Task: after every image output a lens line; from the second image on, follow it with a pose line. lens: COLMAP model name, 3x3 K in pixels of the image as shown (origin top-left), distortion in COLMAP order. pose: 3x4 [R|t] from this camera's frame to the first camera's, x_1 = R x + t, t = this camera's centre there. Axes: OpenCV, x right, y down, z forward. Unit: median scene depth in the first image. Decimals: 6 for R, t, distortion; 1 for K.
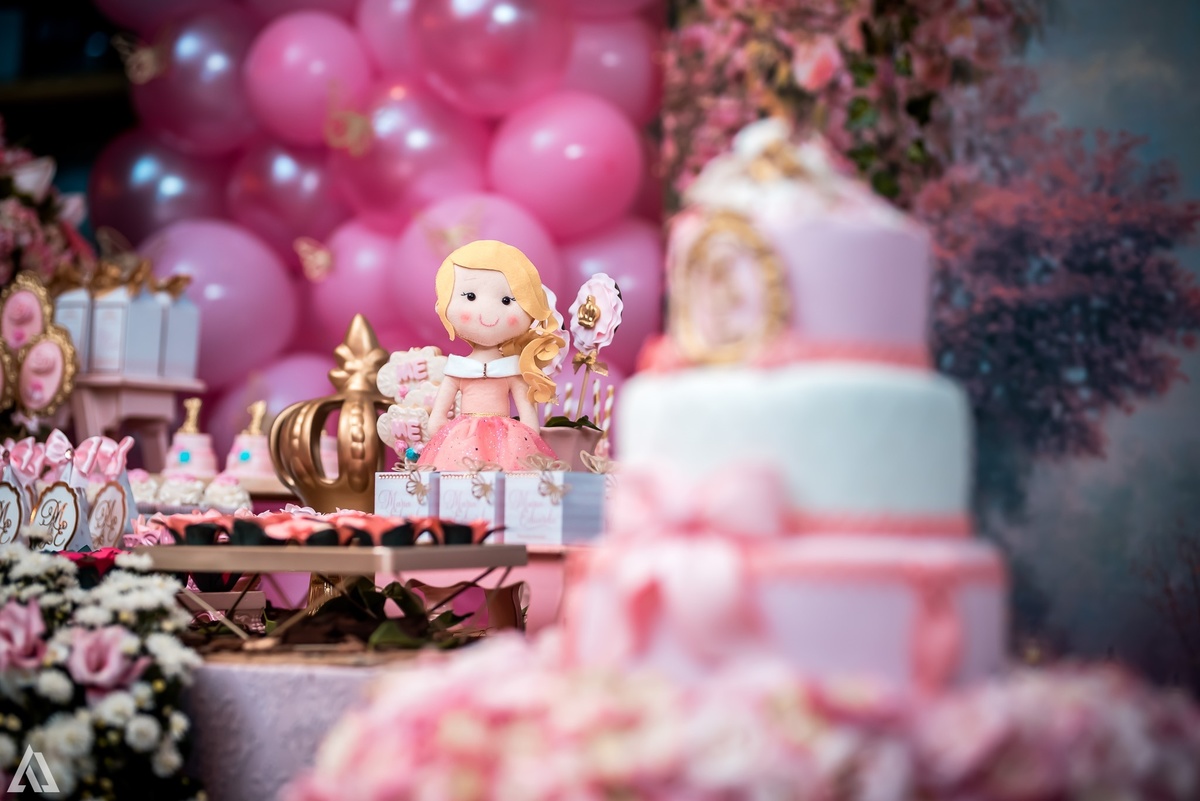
lens RADIAL K [[3007.2, 0, 600.0], [0, 3007.2, 400.5], [0, 0, 1]] dist [-0.084535, 0.268684]
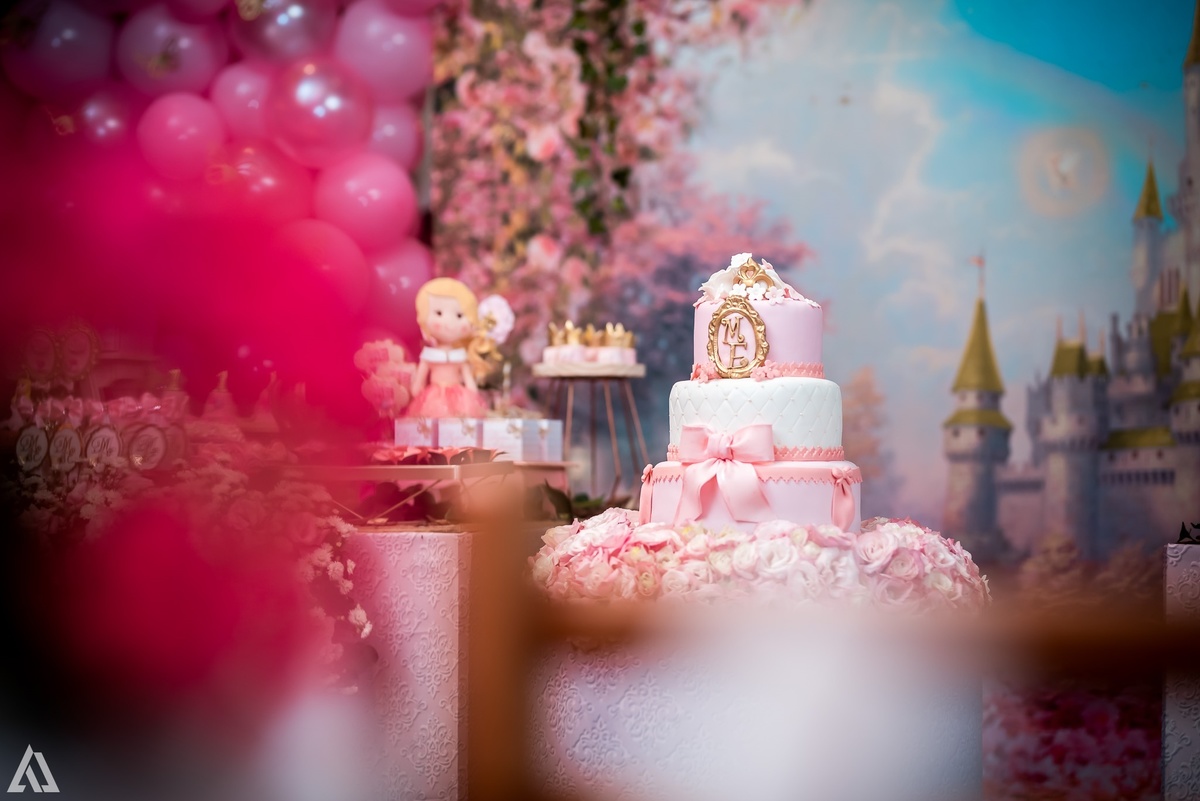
lens RADIAL K [[2896.9, 0, 600.0], [0, 2896.9, 400.5], [0, 0, 1]] dist [-0.005025, 0.052298]
pose [[0.968706, -0.004711, 0.248164, -0.284611], [-0.003409, 0.999473, 0.032282, -0.030771], [-0.248186, -0.032118, 0.968180, -0.467014]]
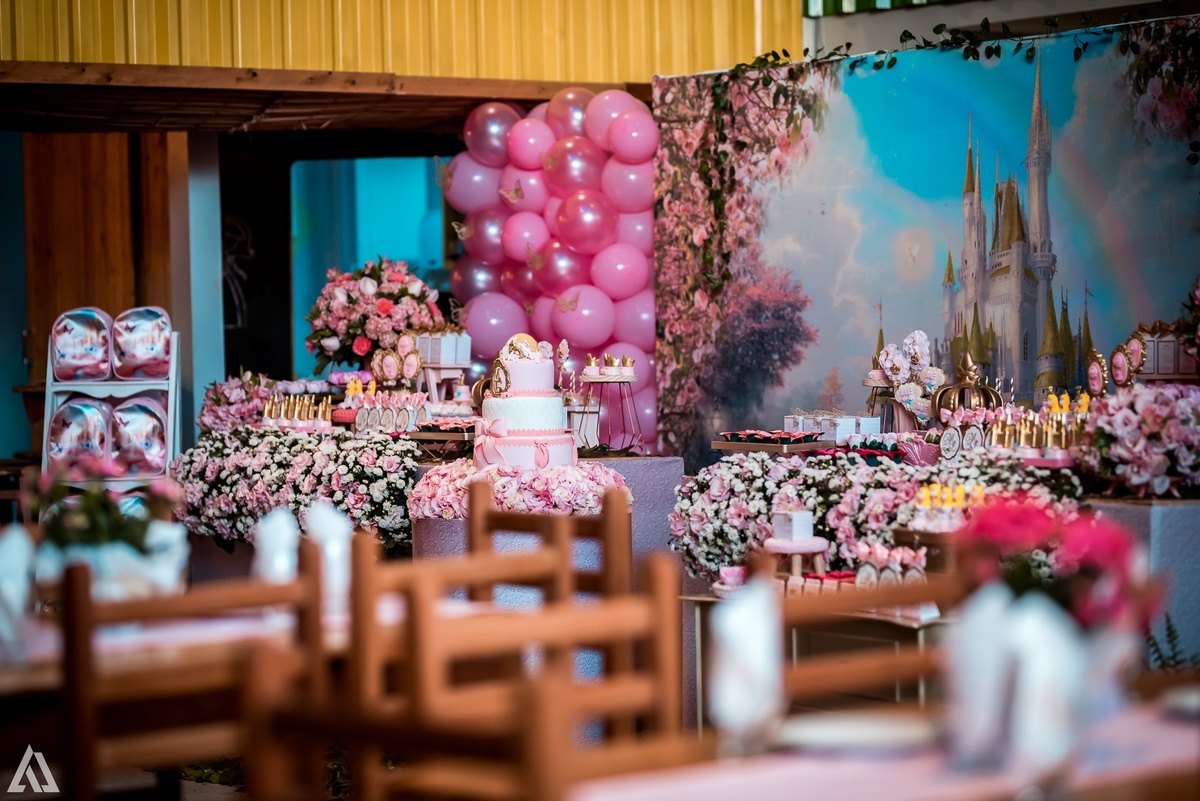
lens RADIAL K [[3007.2, 0, 600.0], [0, 3007.2, 400.5], [0, 0, 1]] dist [-0.084535, 0.268684]
pose [[0.973969, -0.018033, -0.225962, 0.620180], [0.032693, 0.997584, 0.061304, -0.141618], [0.224311, -0.067095, 0.972205, -1.703130]]
